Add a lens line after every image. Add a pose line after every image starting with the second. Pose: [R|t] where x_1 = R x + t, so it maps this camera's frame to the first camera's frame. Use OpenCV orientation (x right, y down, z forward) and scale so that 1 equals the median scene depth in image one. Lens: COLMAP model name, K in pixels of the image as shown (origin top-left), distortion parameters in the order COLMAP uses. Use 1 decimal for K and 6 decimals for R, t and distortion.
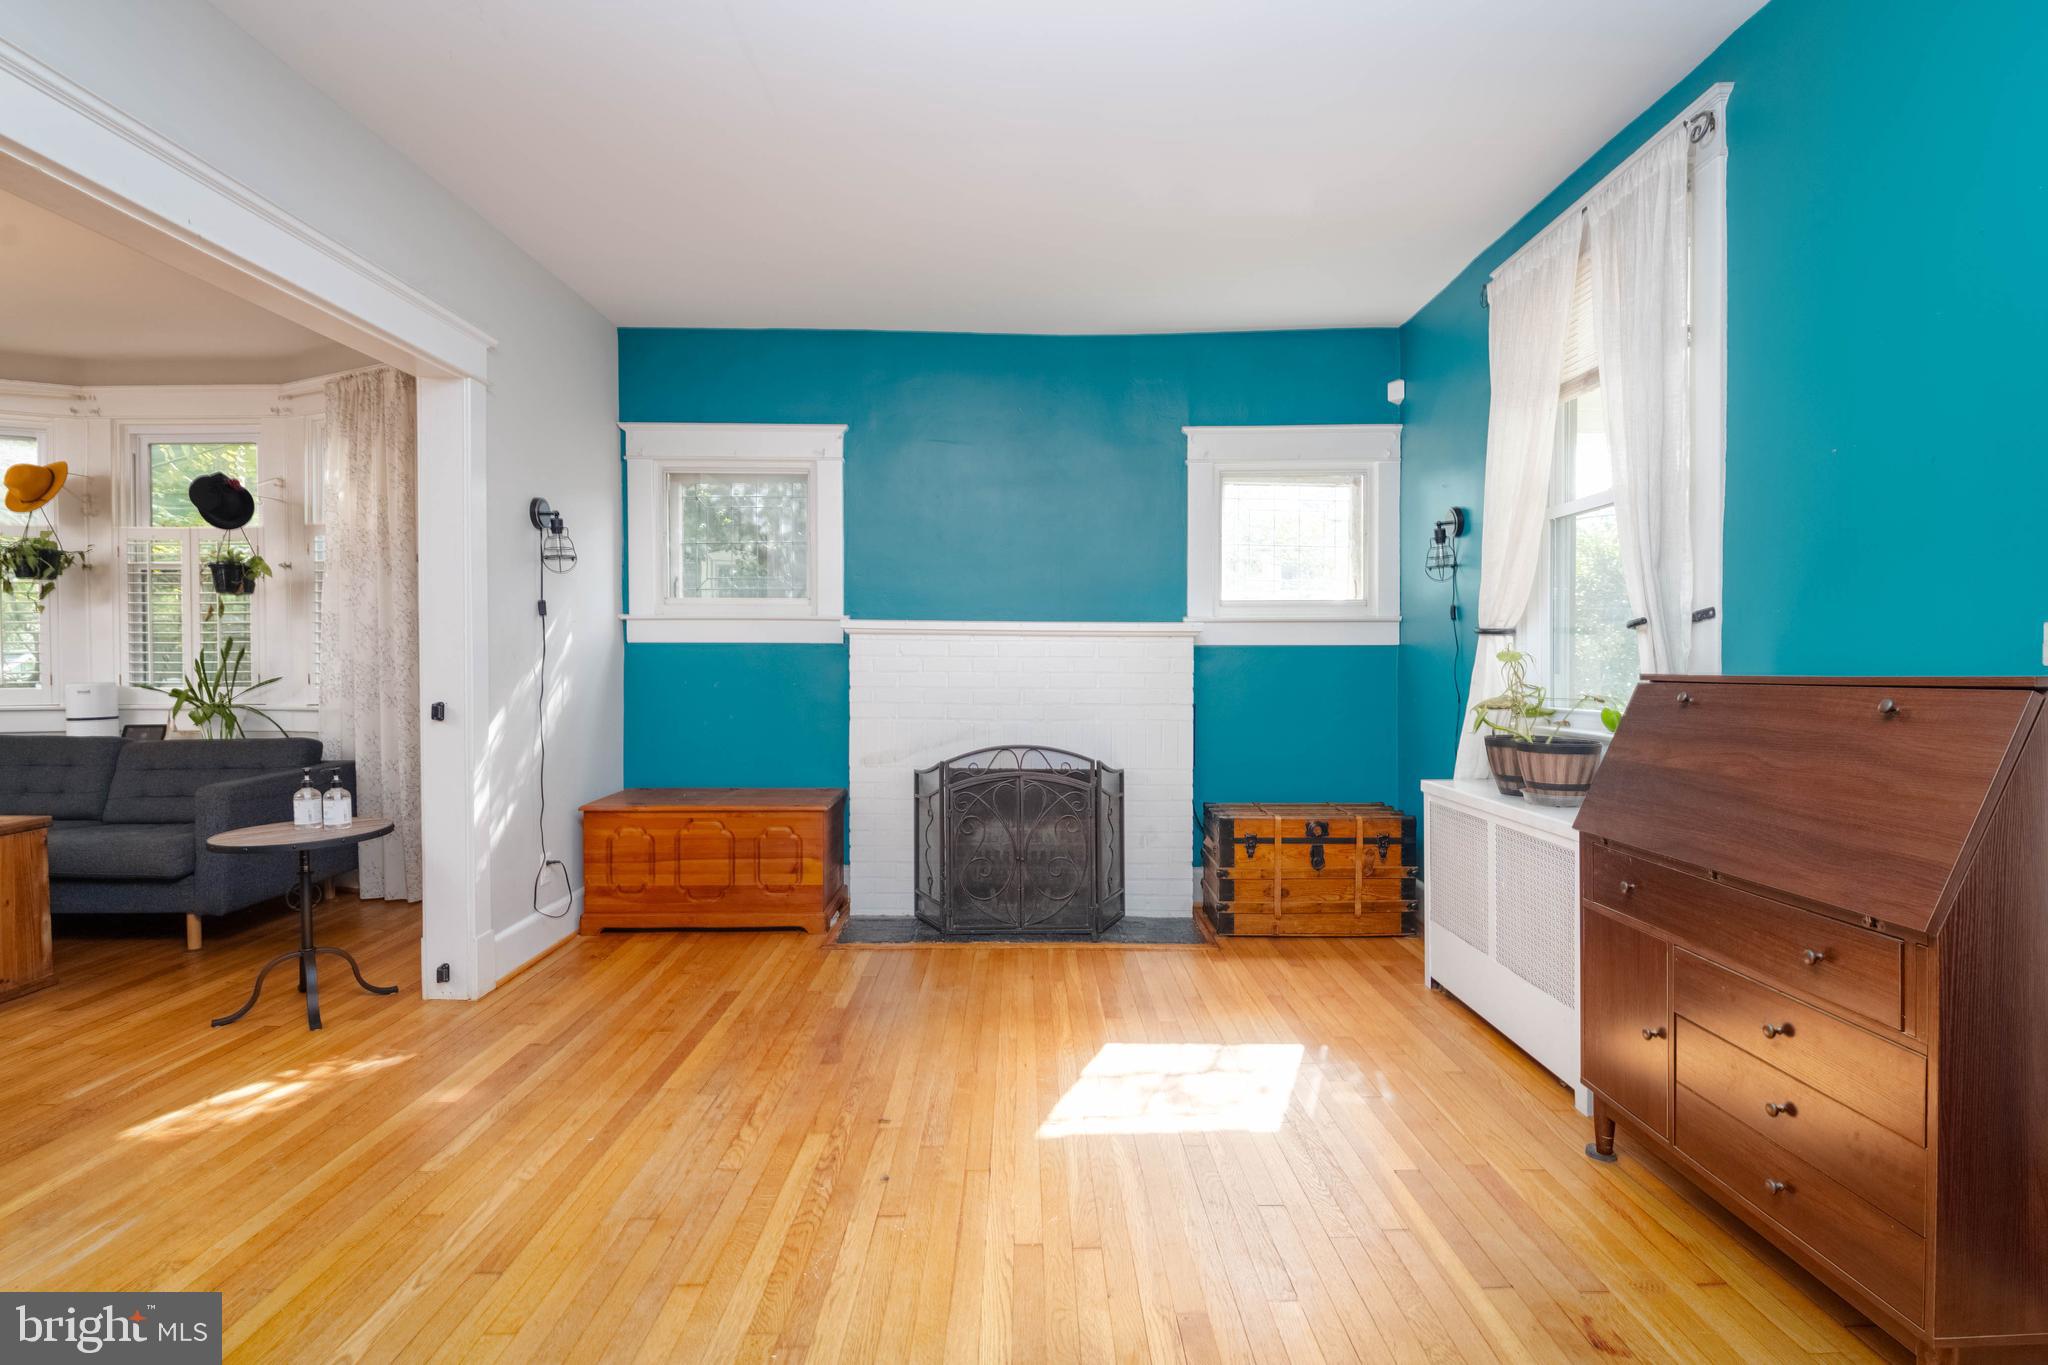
lens RADIAL K [[982.5, 0, 1029.8], [0, 982.5, 672.1], [0, 0, 1]] dist [0.002541, -0.009481]
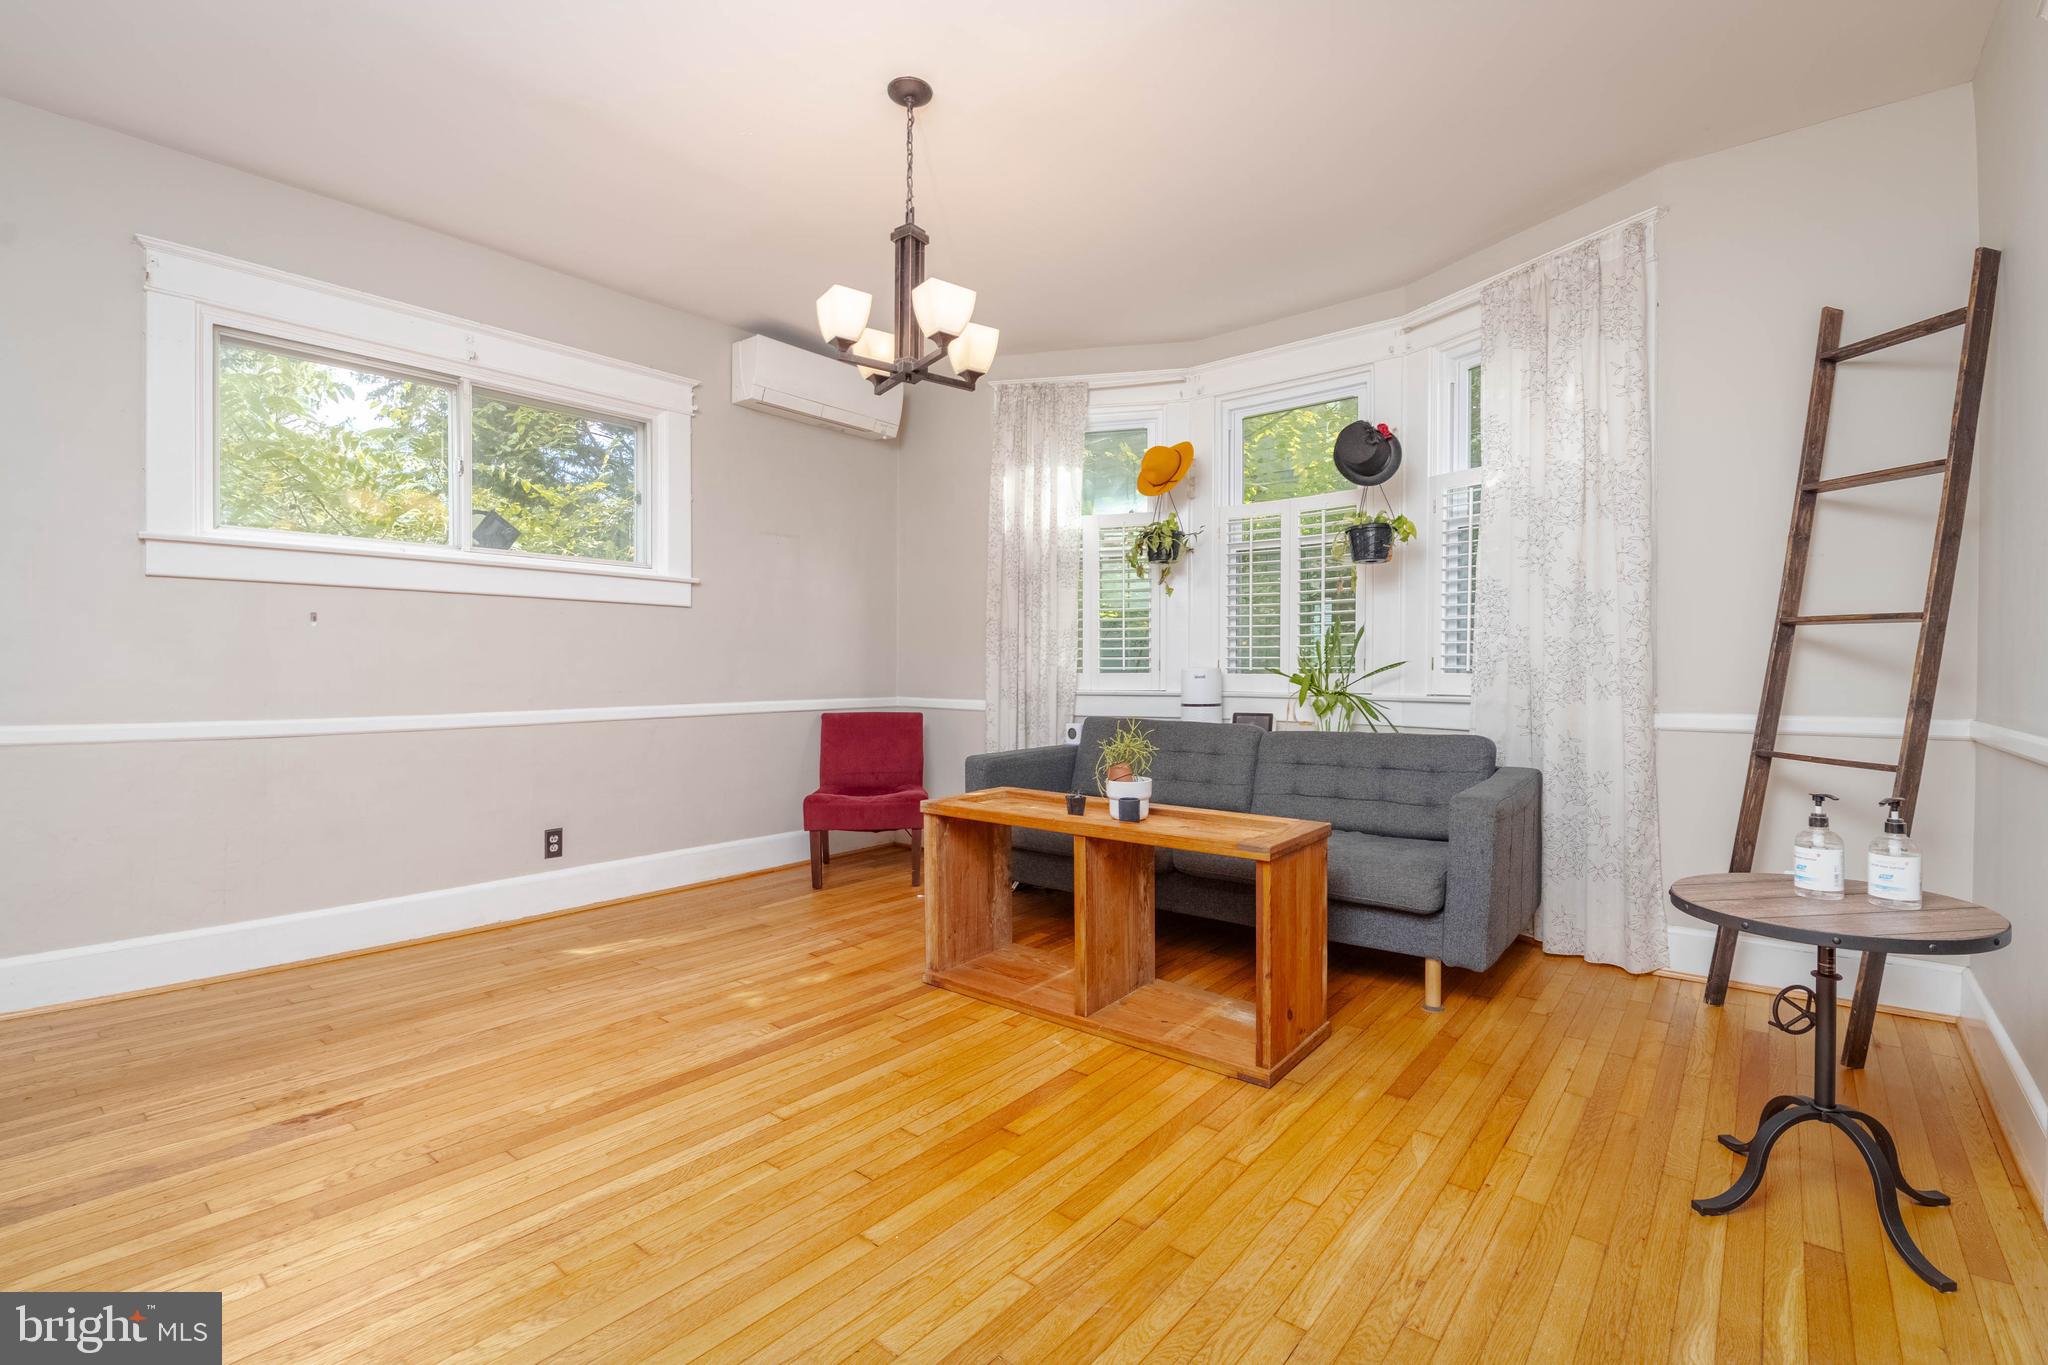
lens RADIAL K [[914.1, 0, 1021.2], [0, 914.1, 673.0], [0, 0, 1]] dist [-0.019766, 0.000093]
pose [[0.763799, 0.003354, -0.645446, -0.616332], [-0.010977, 0.999909, -0.007794, 0.029802], [0.645361, 0.013038, 0.763767, 0.234409]]
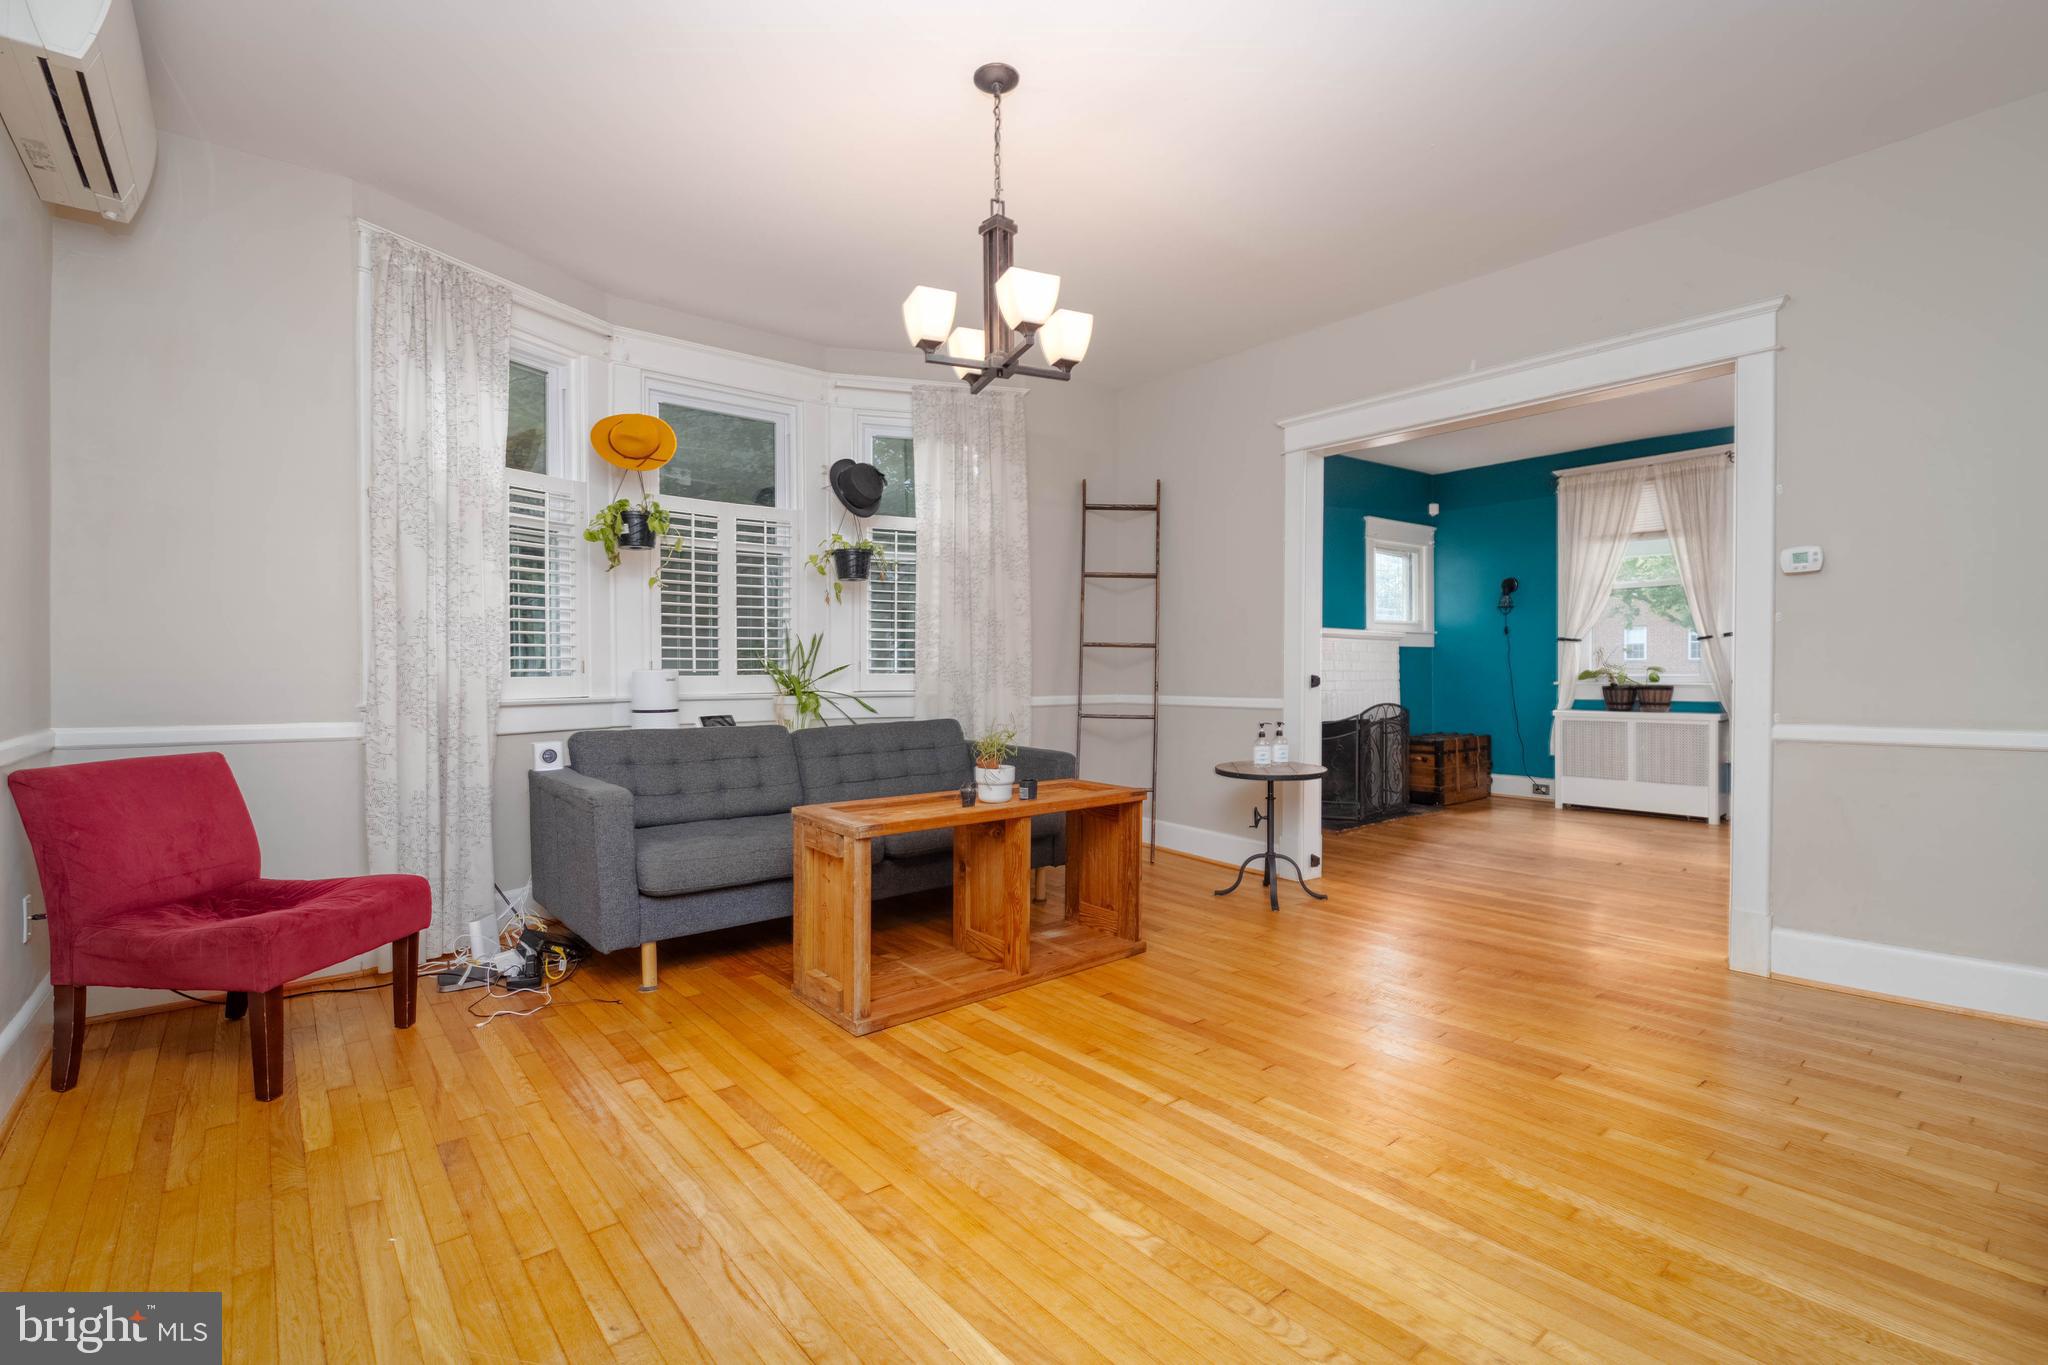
lens RADIAL K [[932.2, 0, 1047.0], [0, 932.2, 684.1], [0, 0, 1]] dist [-0.025325, -0.000101]
pose [[0.759654, -0.011659, 0.650223, -1.477183], [0.011525, 0.999924, 0.004465, 0.028525], [-0.650225, 0.004102, 0.759731, 0.171930]]
